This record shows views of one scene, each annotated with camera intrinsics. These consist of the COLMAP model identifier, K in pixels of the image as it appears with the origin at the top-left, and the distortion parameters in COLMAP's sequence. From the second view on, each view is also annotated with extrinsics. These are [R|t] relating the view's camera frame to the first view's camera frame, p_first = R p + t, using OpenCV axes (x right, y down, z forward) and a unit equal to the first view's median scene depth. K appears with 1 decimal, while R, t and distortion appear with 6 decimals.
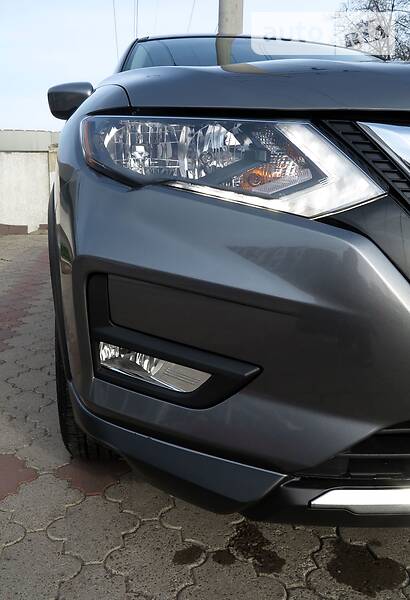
lens RADIAL K [[492.7, 0, 193.0], [0, 492.7, 295.1], [0, 0, 1]] dist [-0.034028, -0.004207]
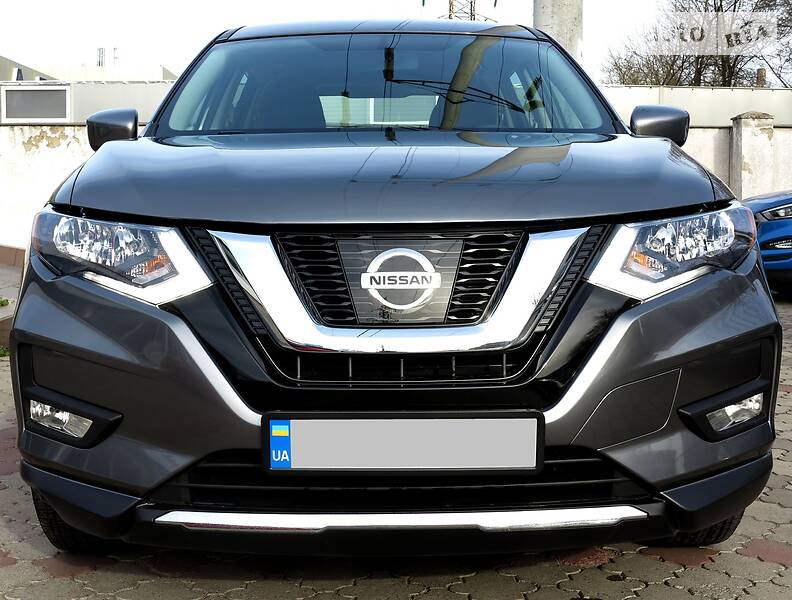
lens RADIAL K [[1151.2, 0, 393.8], [0, 1151.2, 301.0], [0, 0, 1]] dist [-0.097635, 0.000000]
pose [[0.987753, 0.008661, -0.155788, 1.201014], [-0.024557, 0.994644, -0.100402, 0.119001], [0.154084, 0.102998, 0.982675, -1.758317]]
